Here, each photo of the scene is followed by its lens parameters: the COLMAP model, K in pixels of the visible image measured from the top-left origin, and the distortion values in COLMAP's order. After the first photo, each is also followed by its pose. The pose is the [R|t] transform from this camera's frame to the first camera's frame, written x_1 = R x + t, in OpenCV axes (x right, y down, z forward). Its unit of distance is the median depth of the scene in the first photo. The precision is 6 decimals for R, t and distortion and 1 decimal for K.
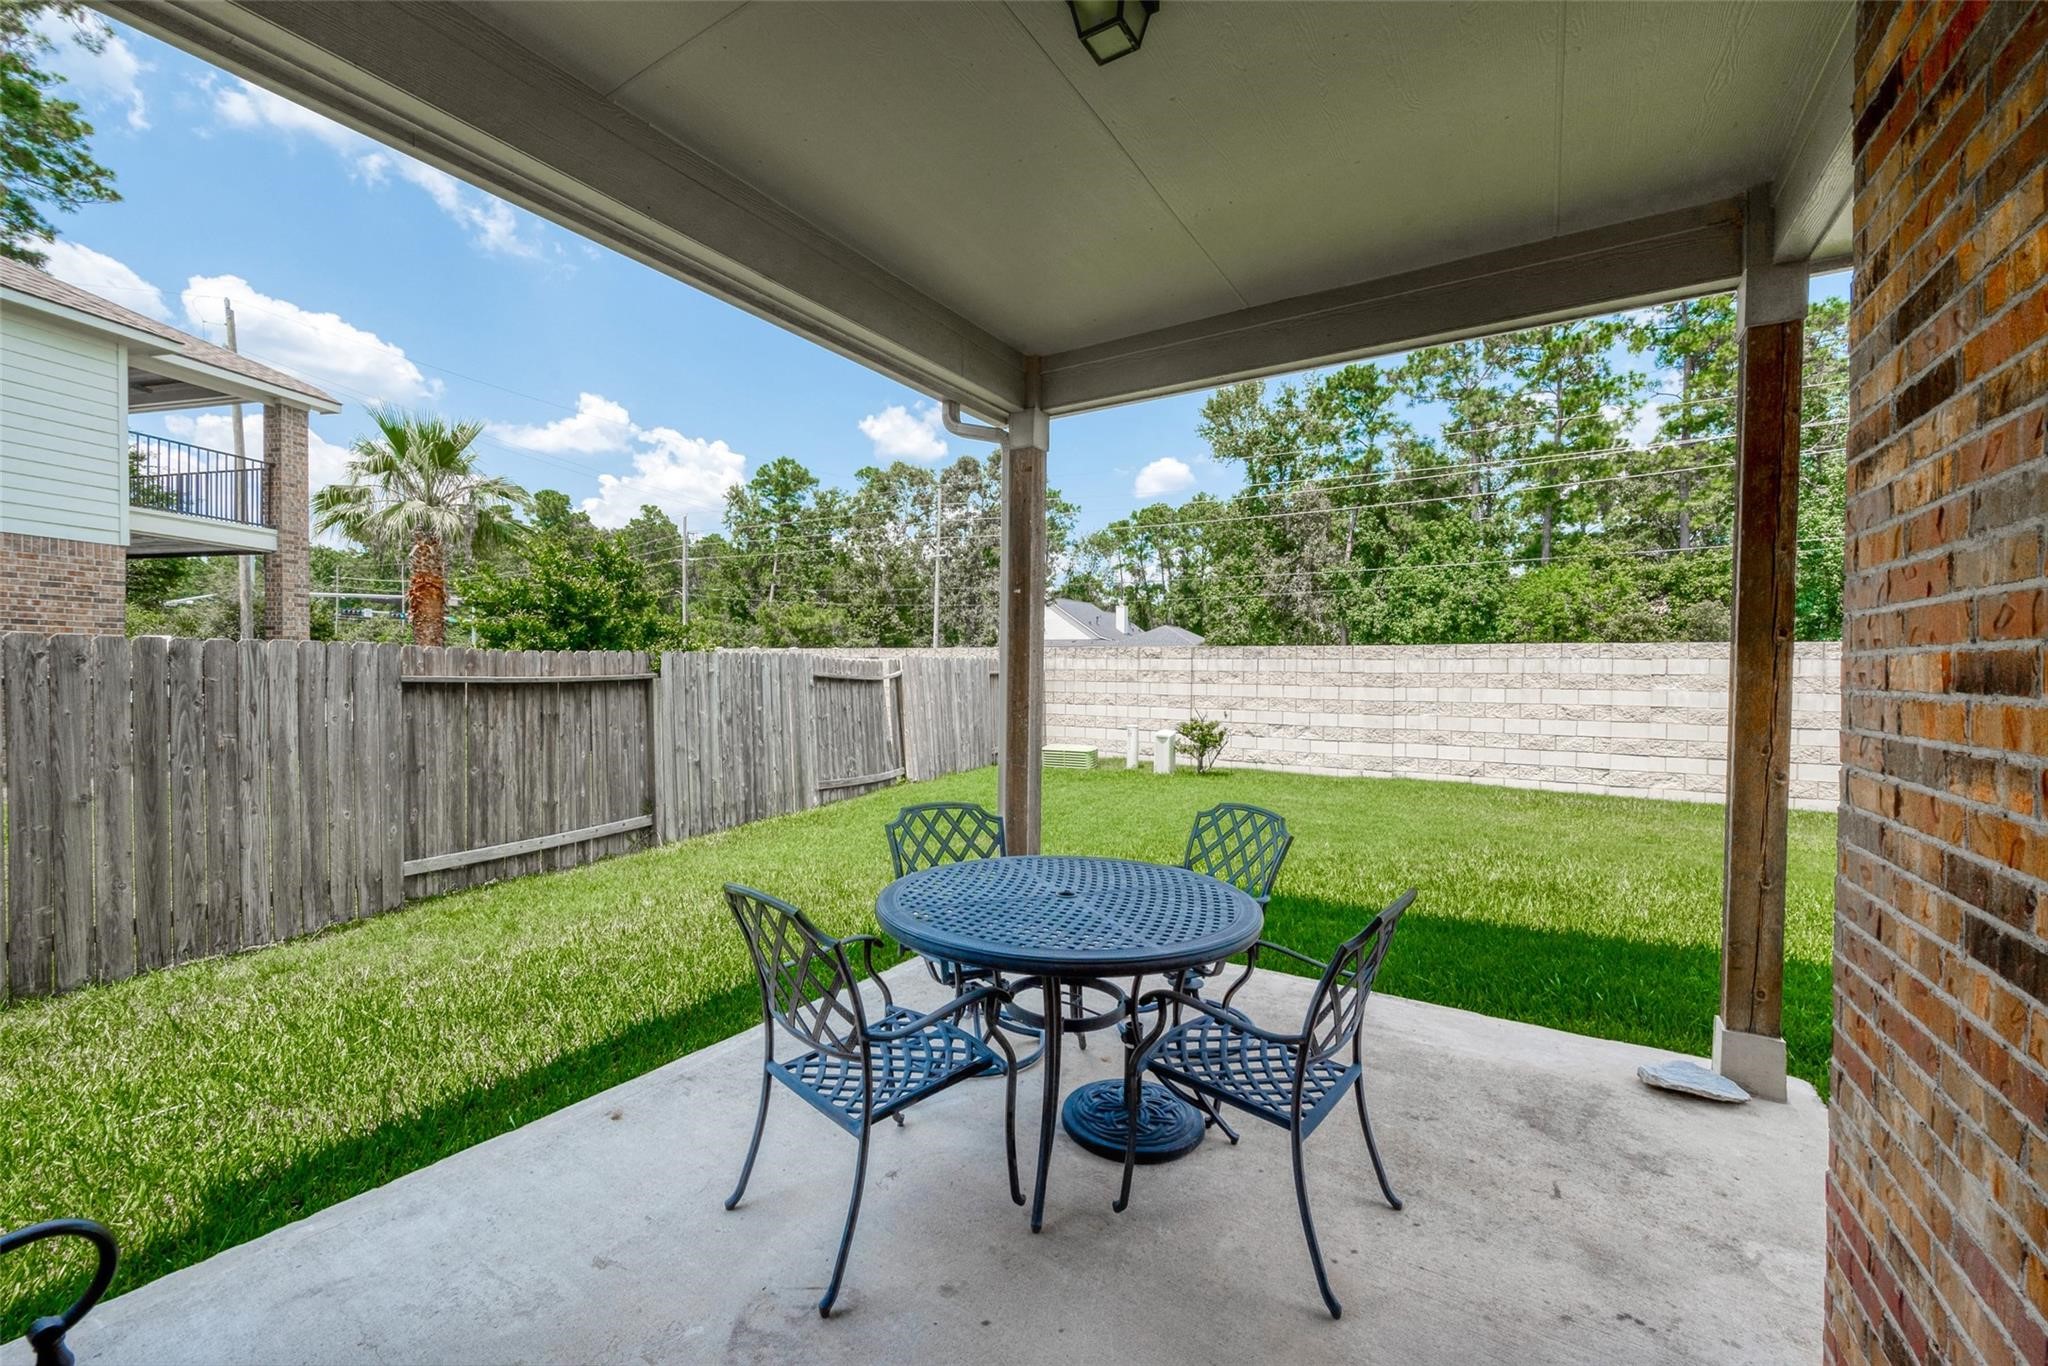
lens RADIAL K [[813.1, 0, 1024.0], [0, 813.1, 683.0], [0, 0, 1]] dist [-0.001529, -0.000239]
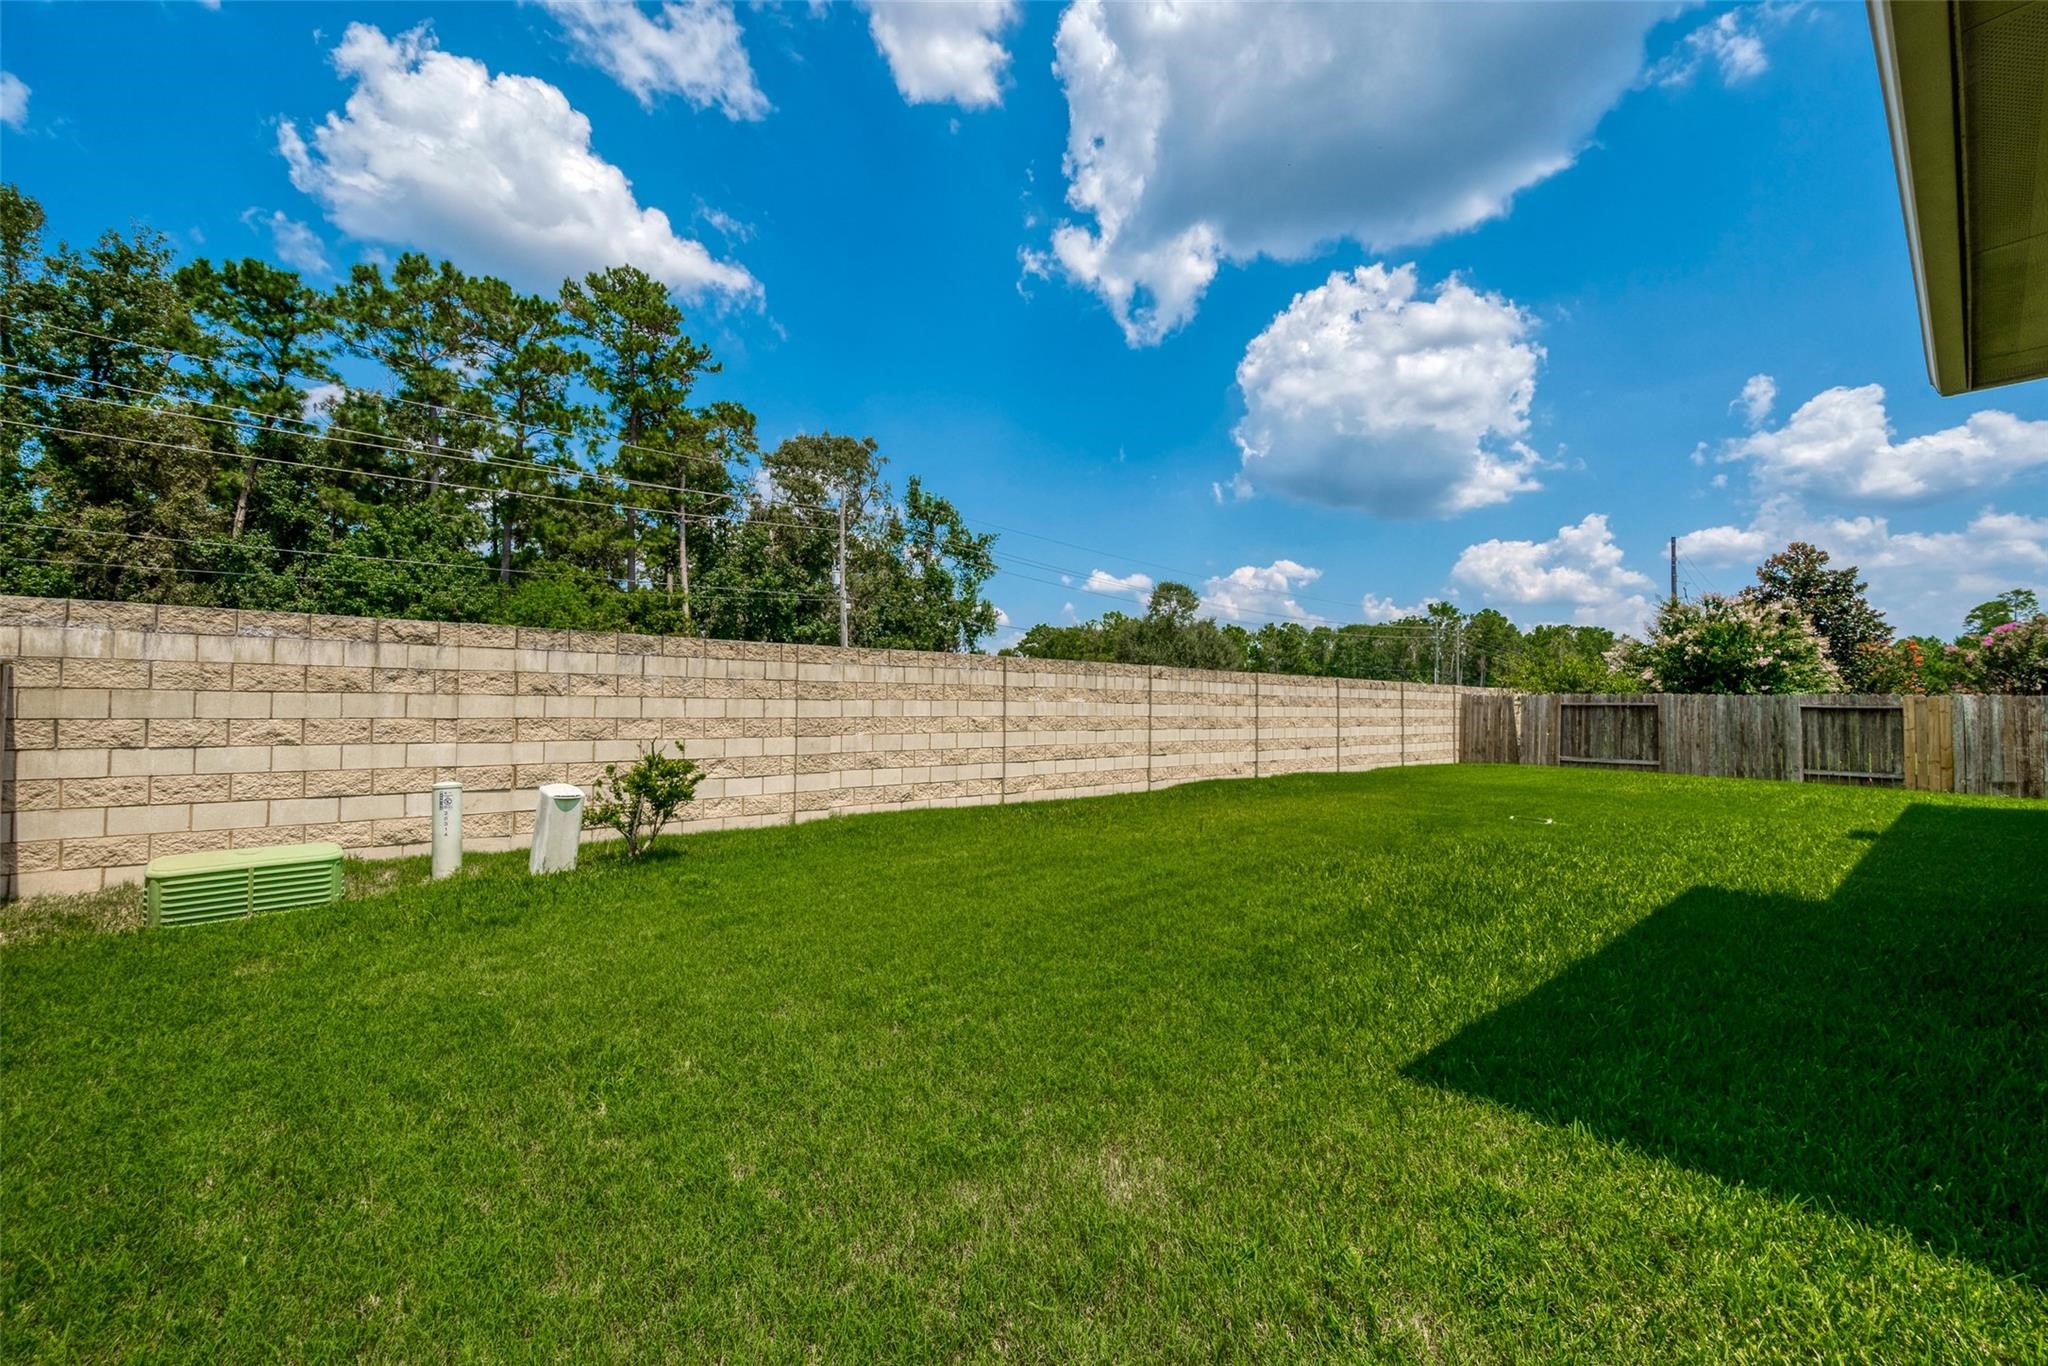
lens RADIAL K [[813.1, 0, 1024.0], [0, 813.1, 683.0], [0, 0, 1]] dist [-0.001529, -0.000239]
pose [[0.298394, 0.021791, 0.954194, -0.215159], [0.010706, 0.999600, -0.026175, 0.010512], [-0.954383, 0.018026, 0.298042, 0.543519]]
